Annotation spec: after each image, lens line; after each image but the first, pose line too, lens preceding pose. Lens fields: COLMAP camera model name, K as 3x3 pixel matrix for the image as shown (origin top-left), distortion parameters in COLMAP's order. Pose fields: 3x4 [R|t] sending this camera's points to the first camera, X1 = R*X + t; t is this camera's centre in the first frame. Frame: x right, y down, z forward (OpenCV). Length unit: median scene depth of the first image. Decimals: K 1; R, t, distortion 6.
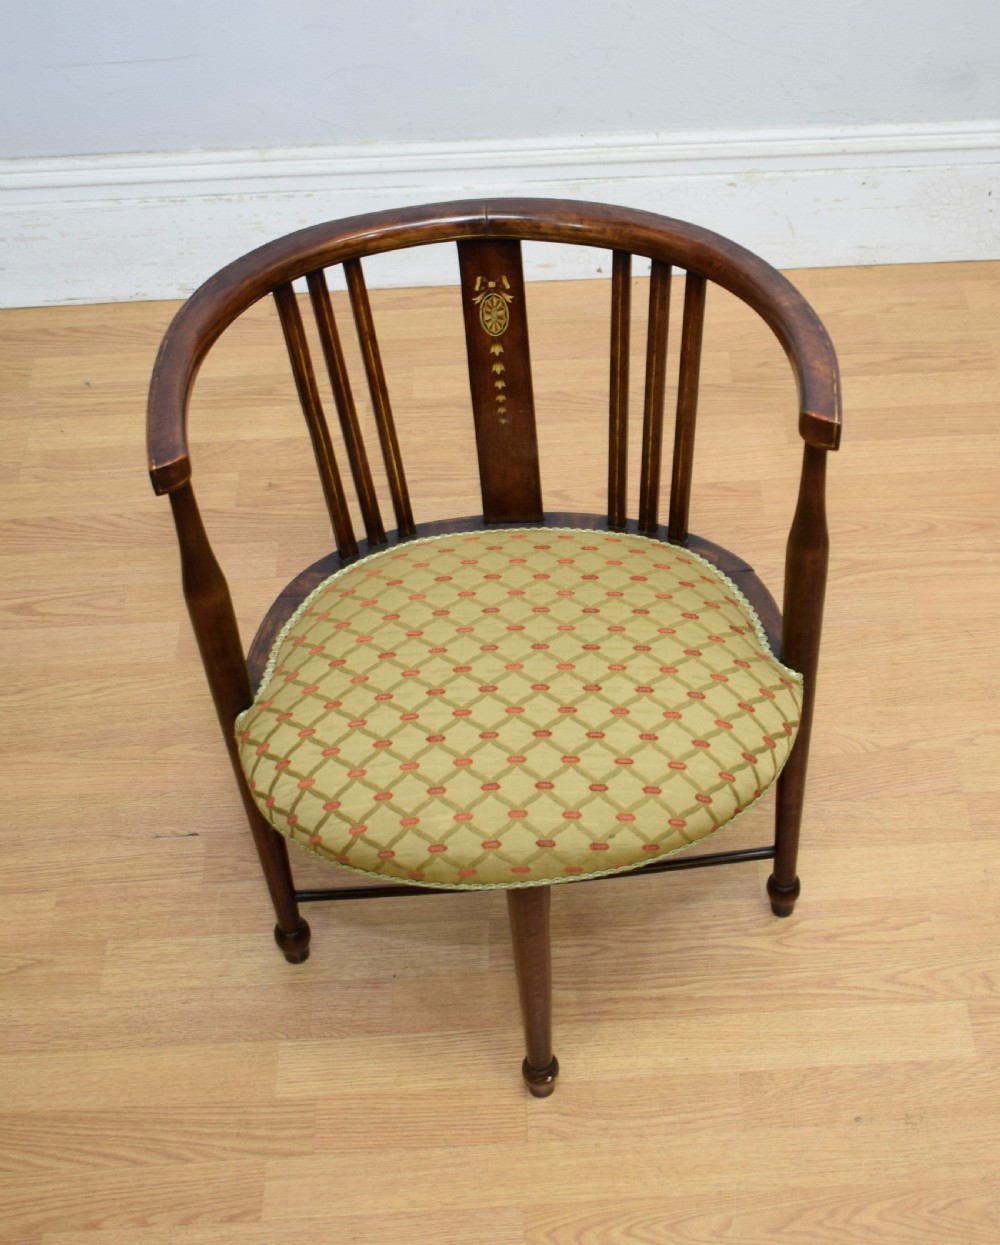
lens RADIAL K [[1947.1, 0, 639.7], [0, 1947.1, 644.7], [0, 0, 1]] dist [-0.021163, 0.000000]
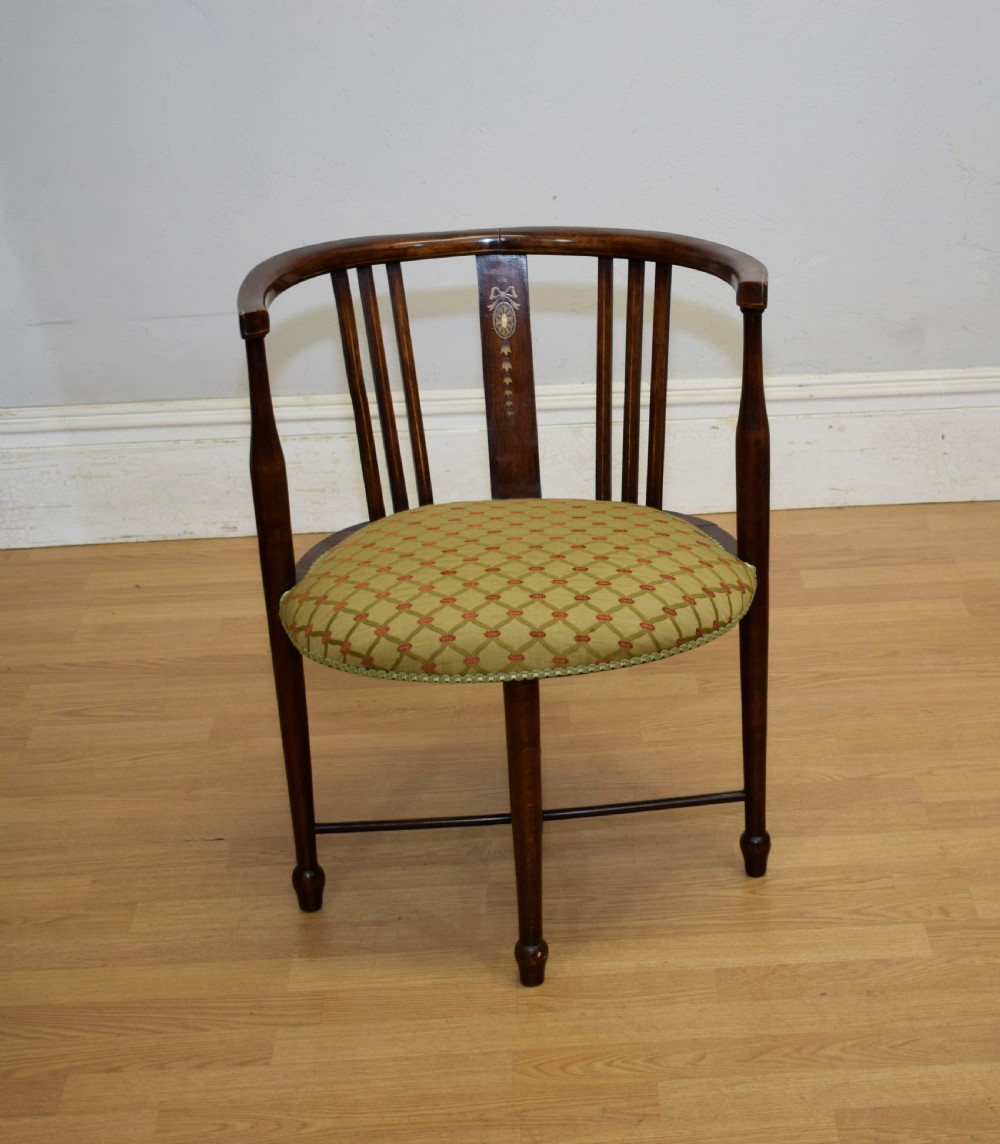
lens RADIAL K [[2260.4, 0, 635.7], [0, 2260.4, 581.1], [0, 0, 1]] dist [-0.024831, 0.000000]
pose [[0.999847, -0.008762, -0.015134, 0.028318], [0.001784, 0.912029, -0.410121, 0.540951], [0.017396, 0.410032, 0.911905, -0.239961]]
